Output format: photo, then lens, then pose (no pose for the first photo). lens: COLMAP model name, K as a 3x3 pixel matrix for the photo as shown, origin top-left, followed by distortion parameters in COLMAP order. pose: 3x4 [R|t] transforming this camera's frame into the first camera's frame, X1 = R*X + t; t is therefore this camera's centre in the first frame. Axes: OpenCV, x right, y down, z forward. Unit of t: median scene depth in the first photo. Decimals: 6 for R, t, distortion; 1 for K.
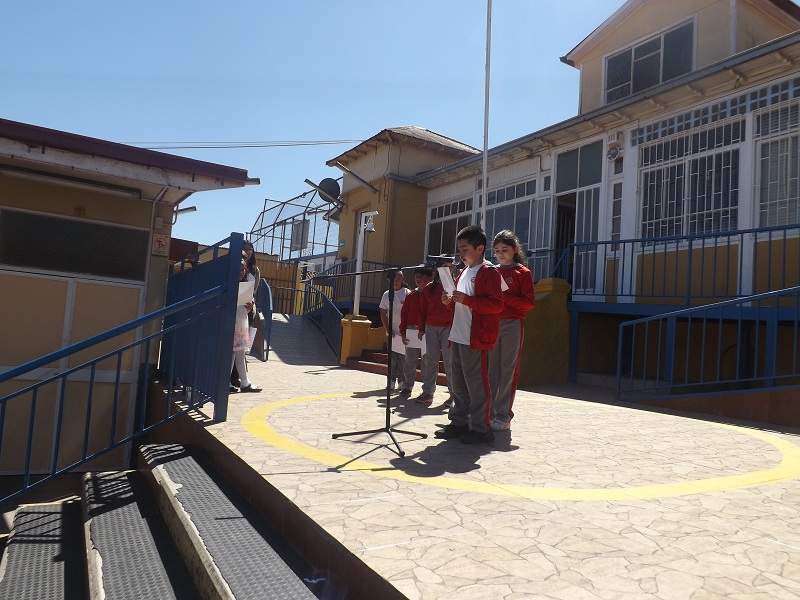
lens RADIAL K [[592.9, 0, 400.0], [0, 592.9, 300.0], [0, 0, 1]] dist [-0.010061, 0.002410]
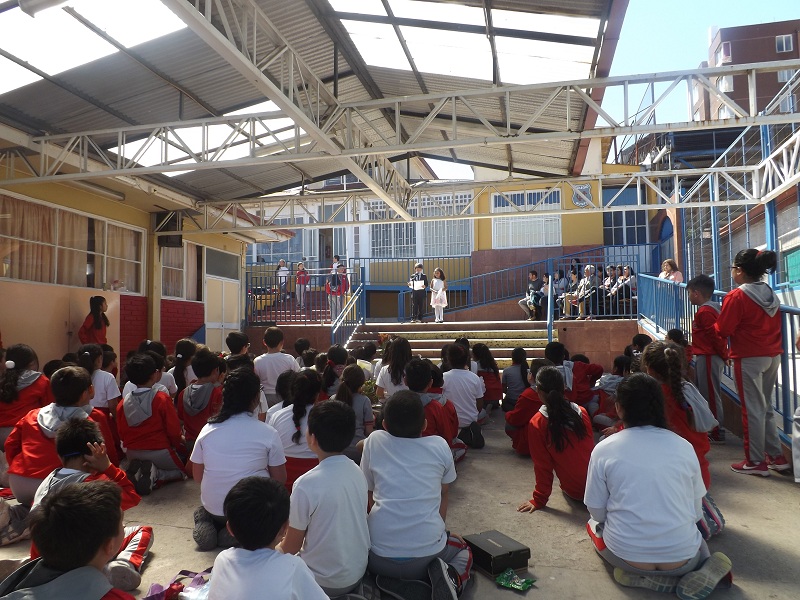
lens RADIAL K [[592.9, 0, 400.0], [0, 592.9, 300.0], [0, 0, 1]] dist [-0.010061, 0.002410]
pose [[0.681747, -0.038576, 0.730570, -1.150165], [0.018336, 0.999196, 0.035650, -0.016923], [-0.731358, -0.010908, 0.681906, -0.565340]]
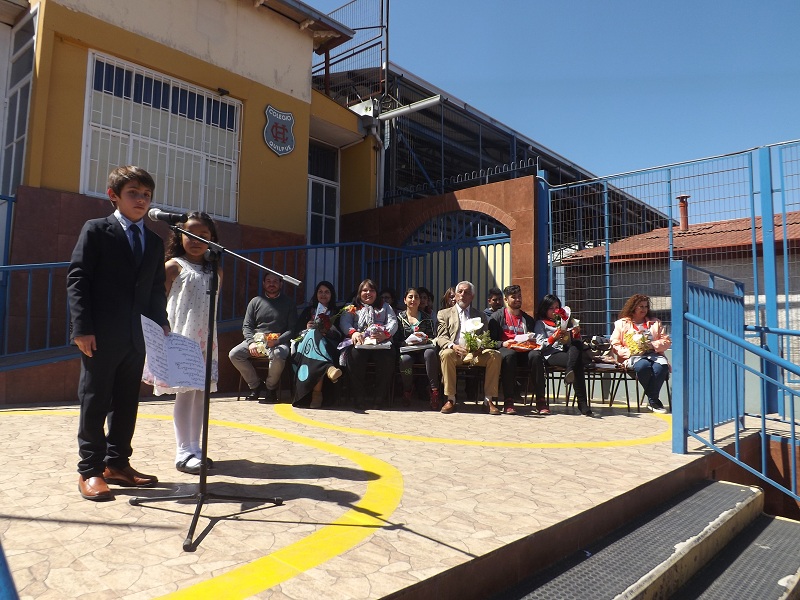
lens RADIAL K [[592.9, 0, 400.0], [0, 592.9, 300.0], [0, 0, 1]] dist [-0.010061, 0.002410]
pose [[-0.306951, -0.008230, 0.951690, -0.290236], [-0.101668, 0.994524, -0.024190, 0.000556], [-0.946279, -0.104181, -0.306107, 0.430065]]
